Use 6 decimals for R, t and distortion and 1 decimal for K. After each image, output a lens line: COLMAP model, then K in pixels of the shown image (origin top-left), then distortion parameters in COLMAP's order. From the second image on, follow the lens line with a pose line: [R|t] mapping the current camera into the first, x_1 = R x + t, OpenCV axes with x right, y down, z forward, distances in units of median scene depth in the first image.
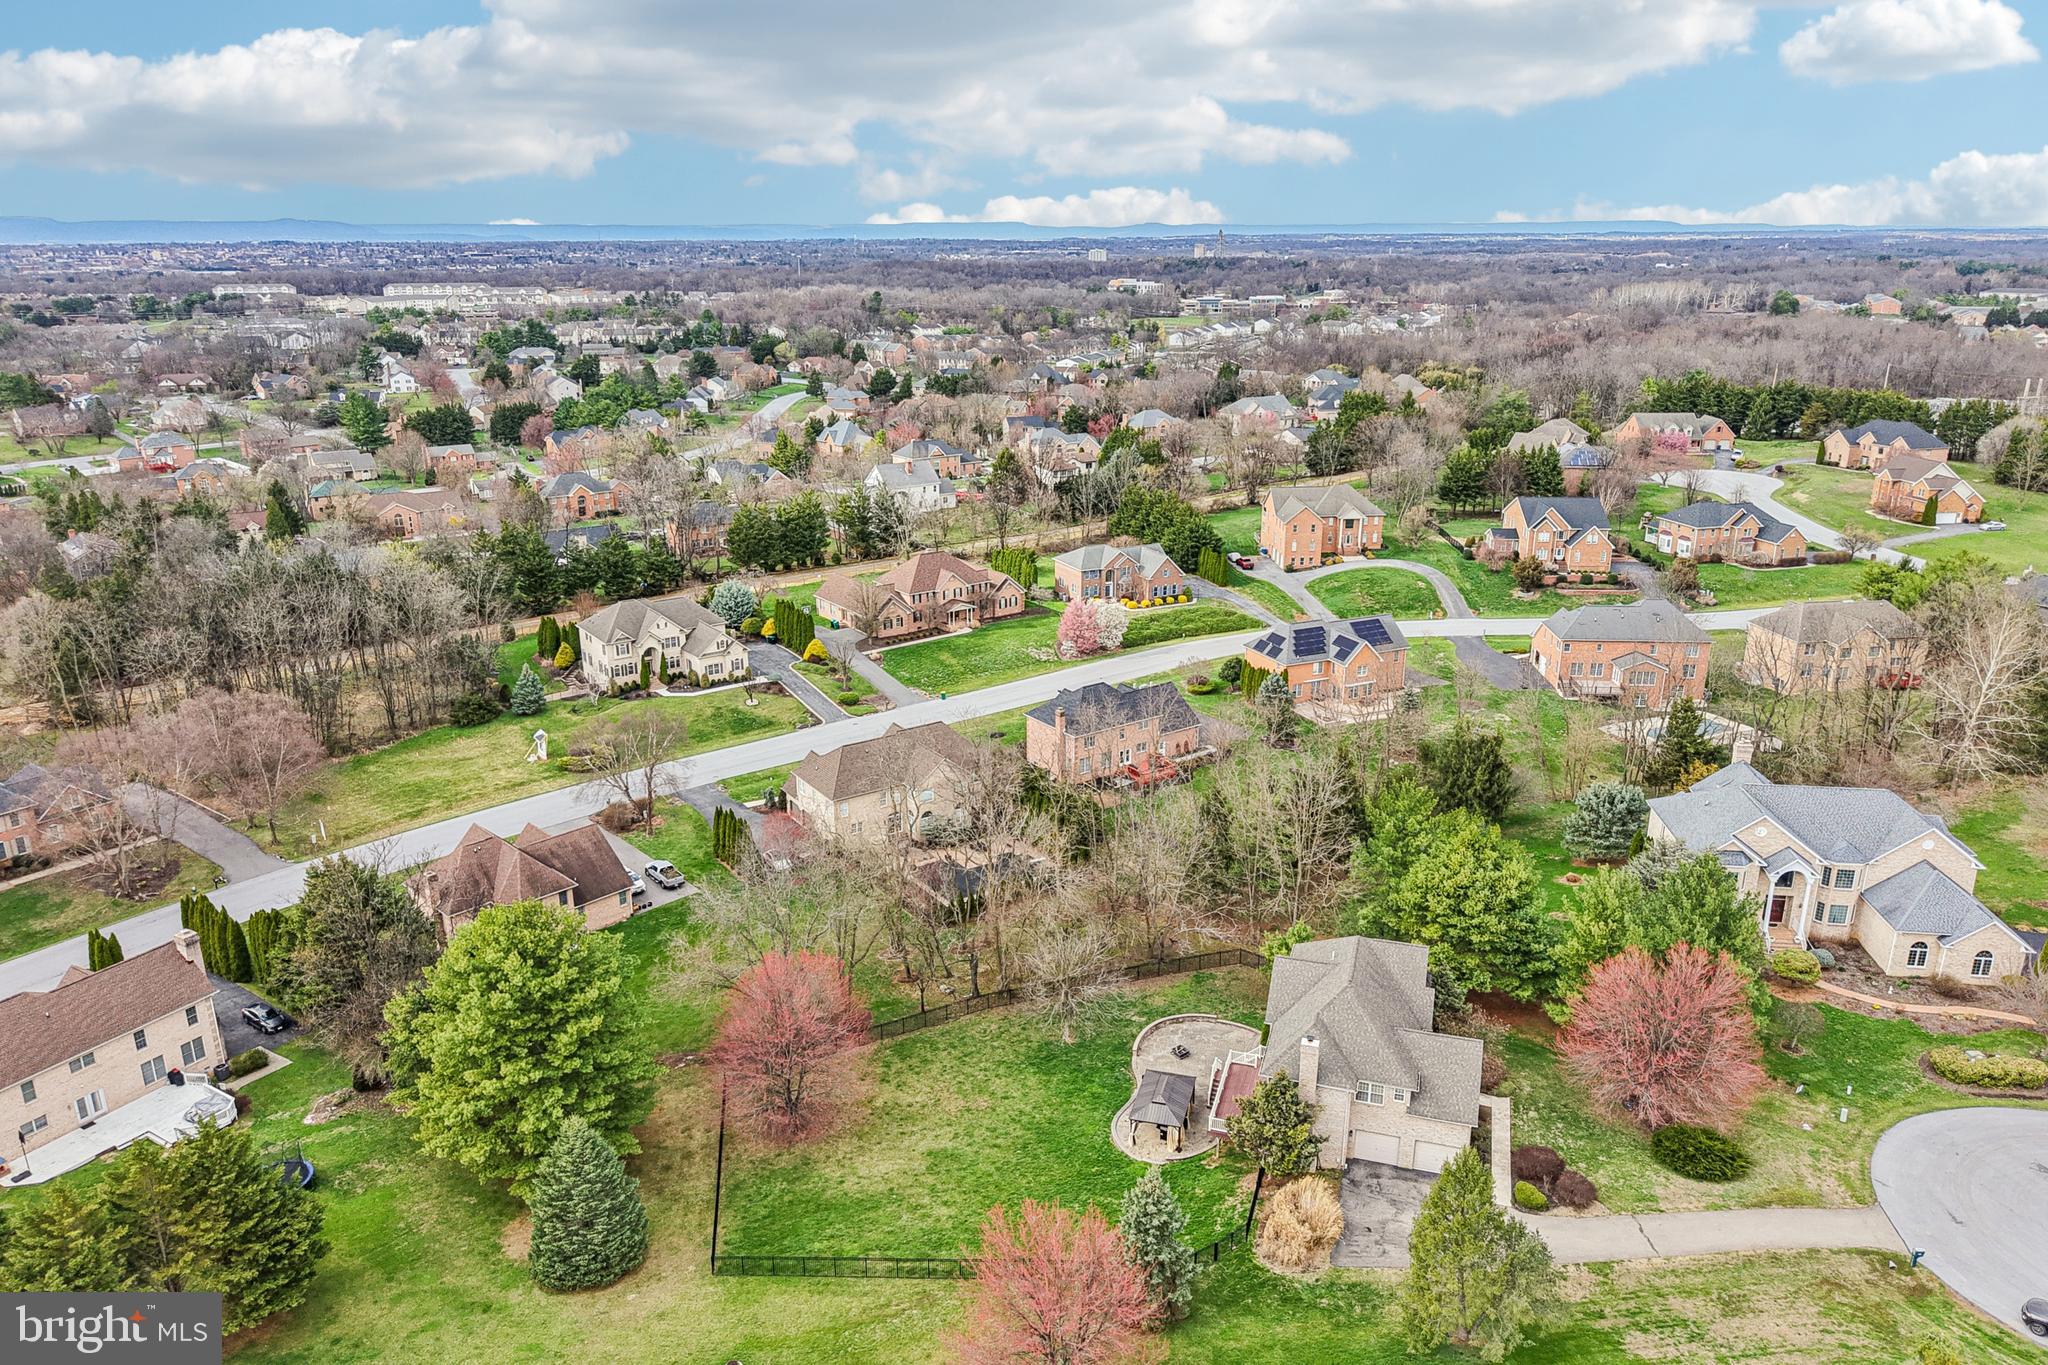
lens RADIAL K [[1362.2, 0, 1012.0], [0, 1362.2, 676.1], [0, 0, 1]] dist [0.040210, -0.049787]
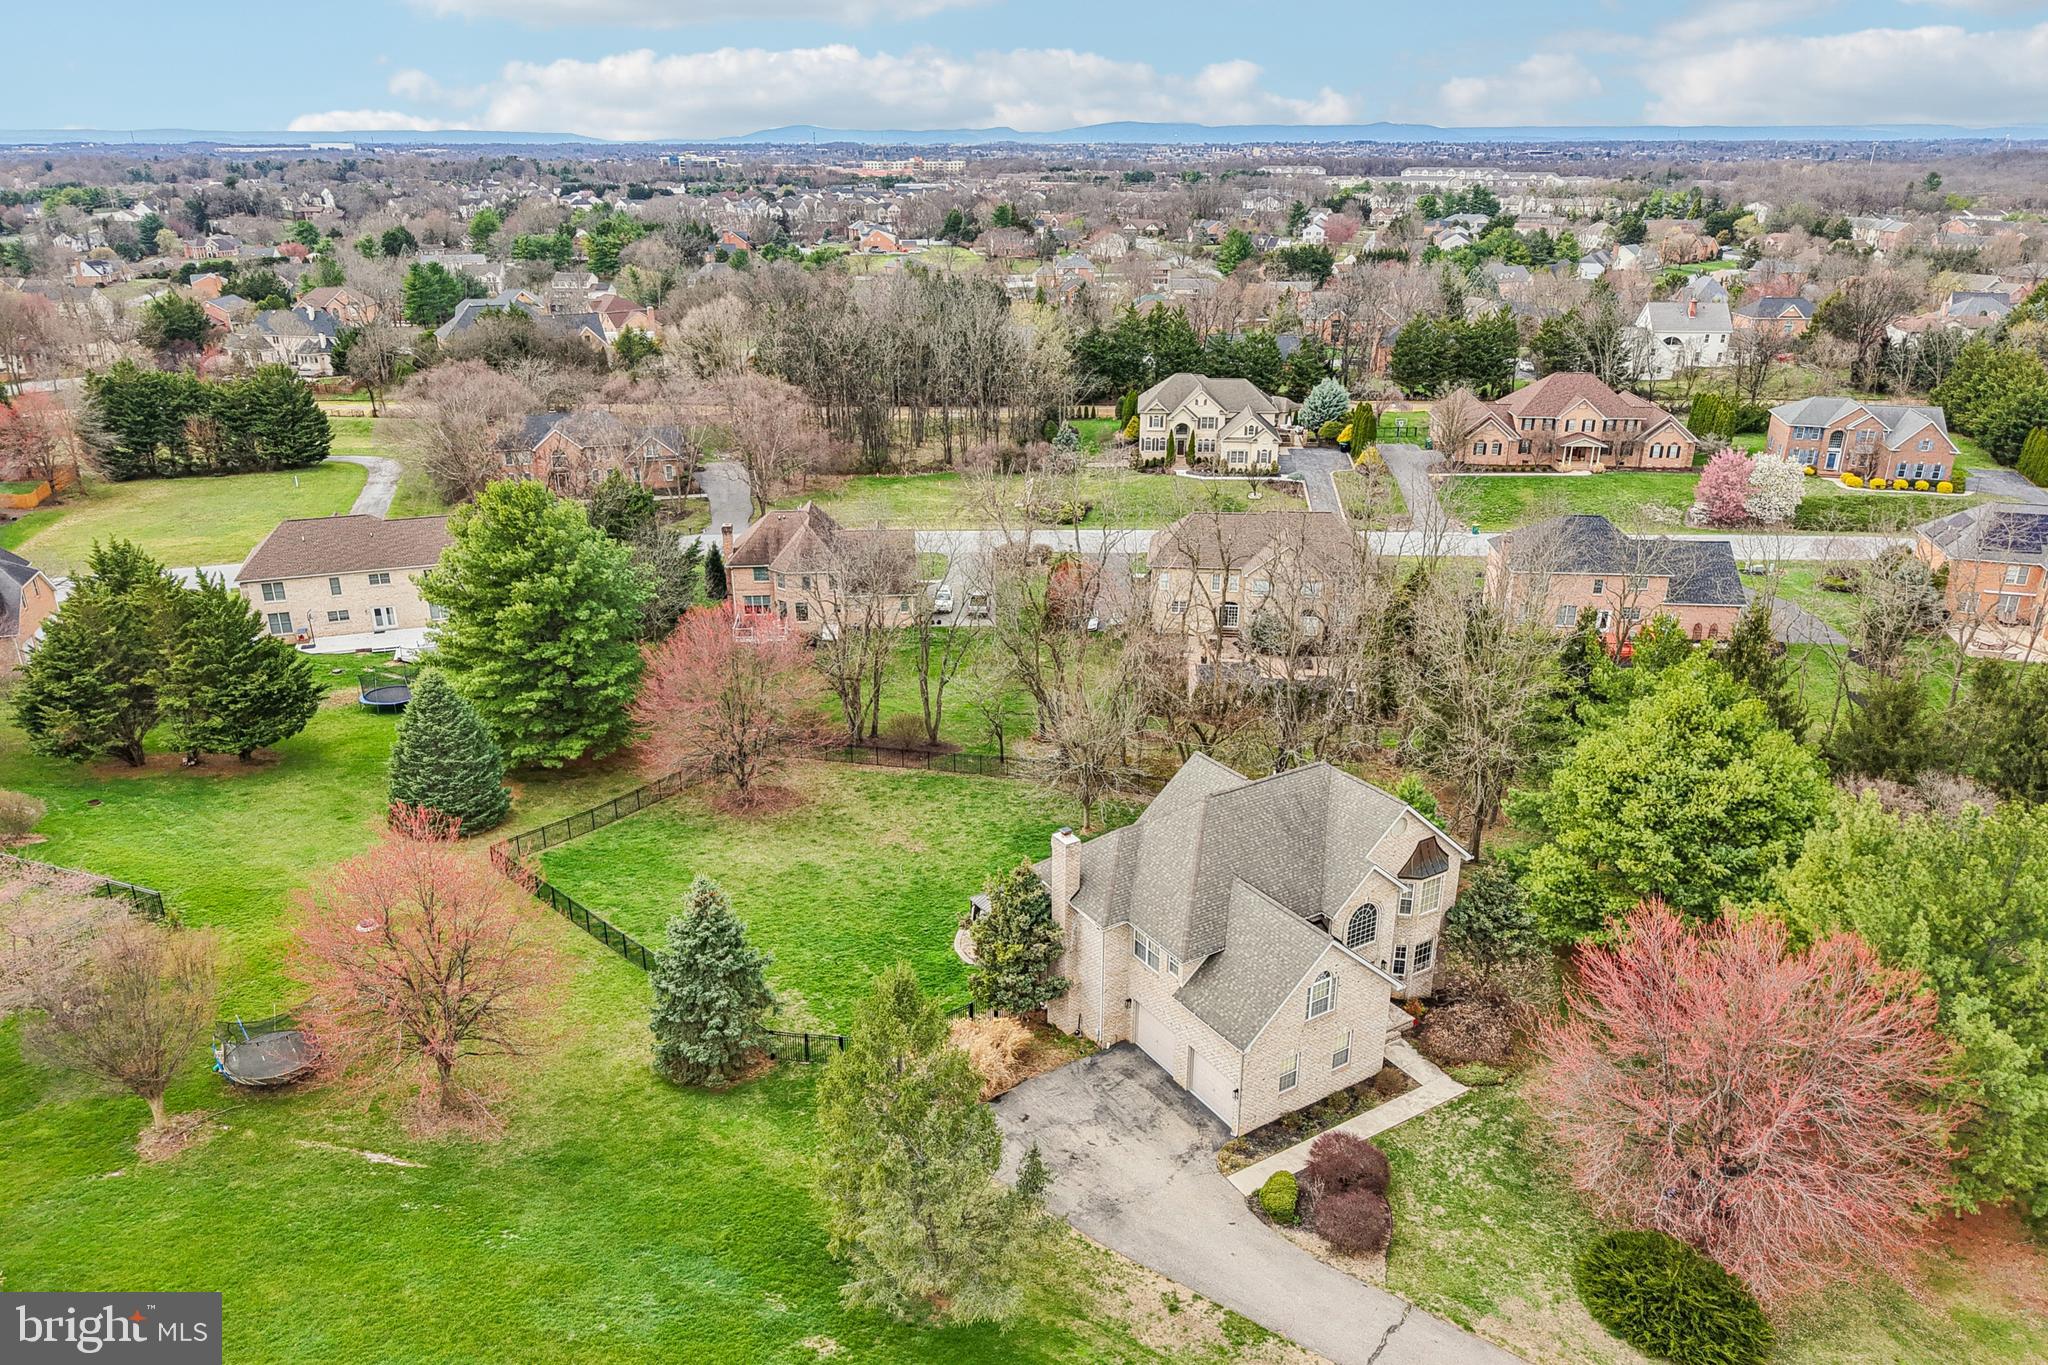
lens RADIAL K [[1362.2, 0, 1012.0], [0, 1362.2, 676.1], [0, 0, 1]] dist [0.040210, -0.049787]
pose [[0.758621, 0.238512, -0.606305, 0.252858], [-0.199200, 0.970932, 0.132708, 0.045990], [0.620333, 0.020101, 0.784081, 0.197336]]
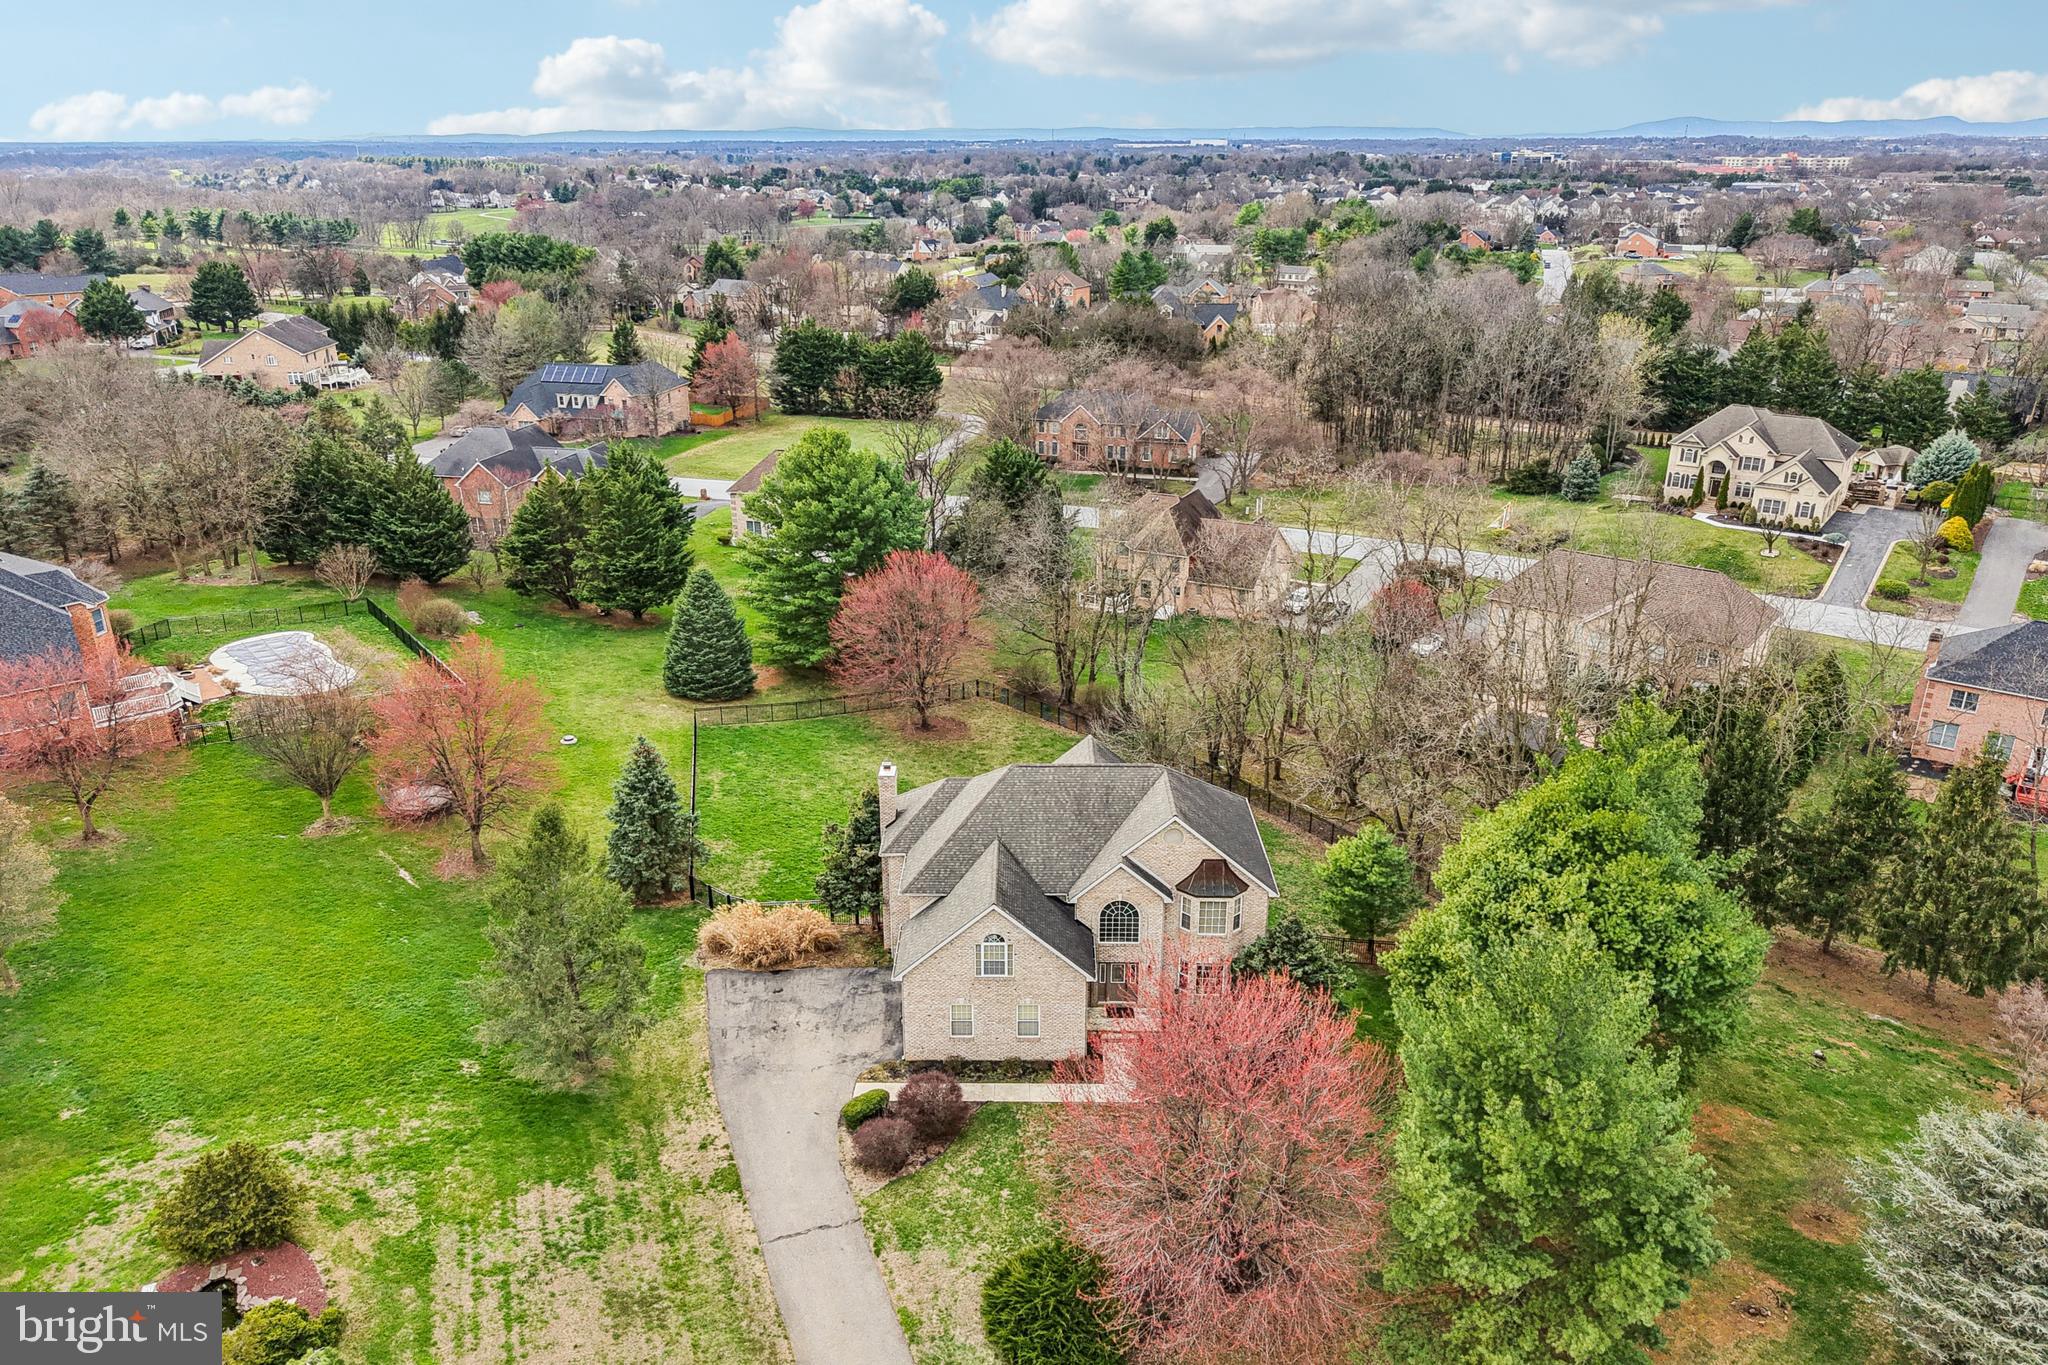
lens RADIAL K [[1376.2, 0, 1012.0], [0, 1376.2, 687.0], [0, 0, 1]] dist [0.038936, -0.083076]
pose [[0.298357, 0.353148, -0.886719, 0.382888], [-0.287344, 0.919165, 0.269386, 0.001927], [0.910174, 0.174420, 0.375714, 0.331243]]
